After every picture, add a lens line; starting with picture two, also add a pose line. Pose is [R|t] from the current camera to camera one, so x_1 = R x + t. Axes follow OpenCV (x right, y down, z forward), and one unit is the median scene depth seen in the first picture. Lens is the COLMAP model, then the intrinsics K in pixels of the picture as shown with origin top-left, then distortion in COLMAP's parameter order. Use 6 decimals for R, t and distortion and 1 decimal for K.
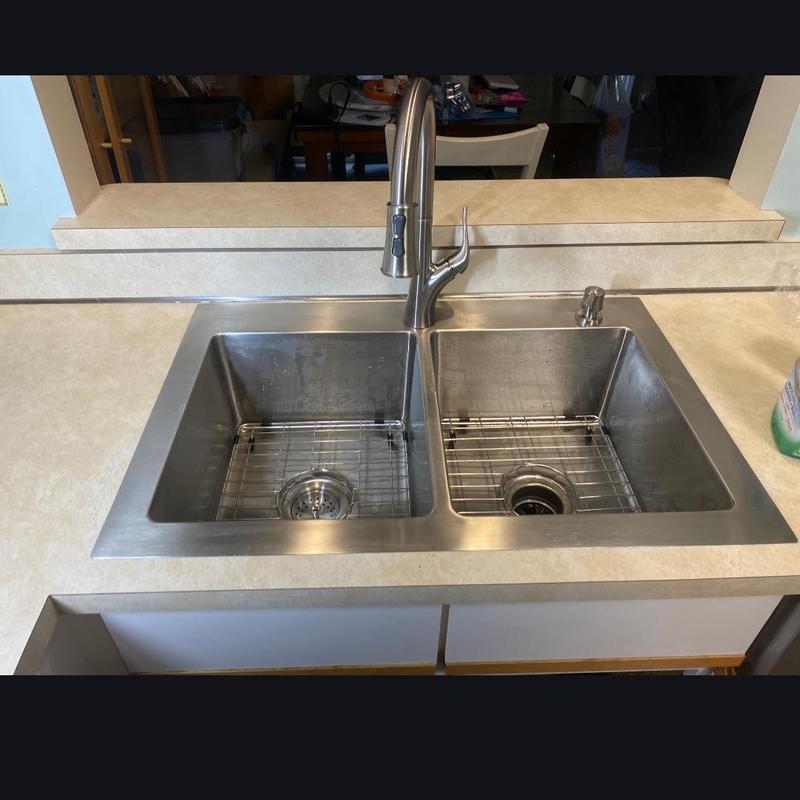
lens RADIAL K [[627.6, 0, 398.0], [0, 627.6, 374.6], [0, 0, 1]] dist [0.011627, -0.016040]
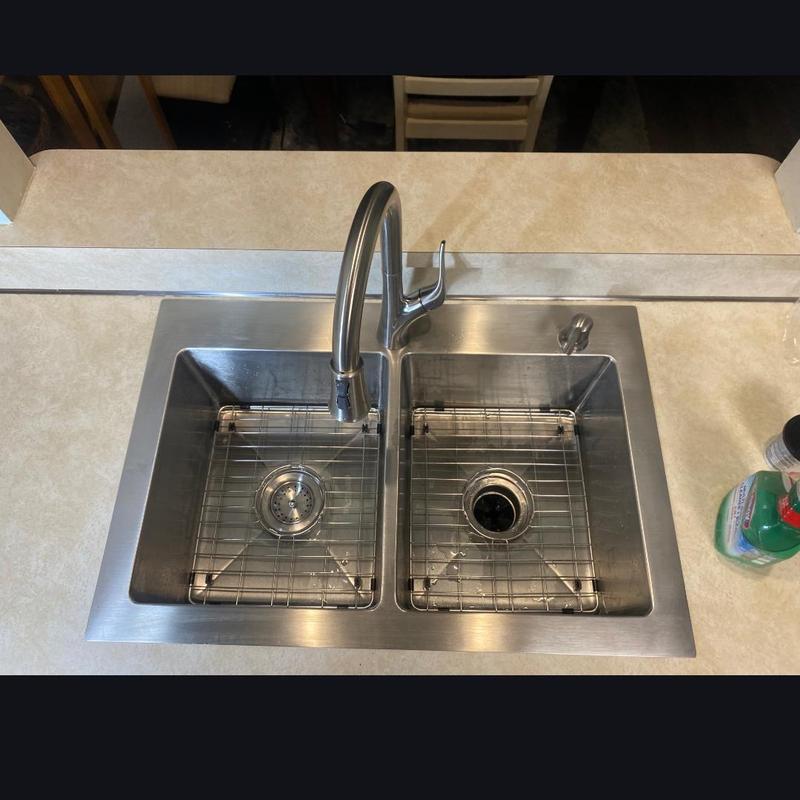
lens RADIAL K [[627.6, 0, 403.4], [0, 627.6, 366.2], [0, 0, 1]] dist [0.011627, -0.016040]
pose [[0.998284, 0.046486, -0.035607, 0.091431], [-0.025620, 0.893544, 0.448244, -0.503595], [0.052654, -0.446563, 0.893202, 0.140864]]
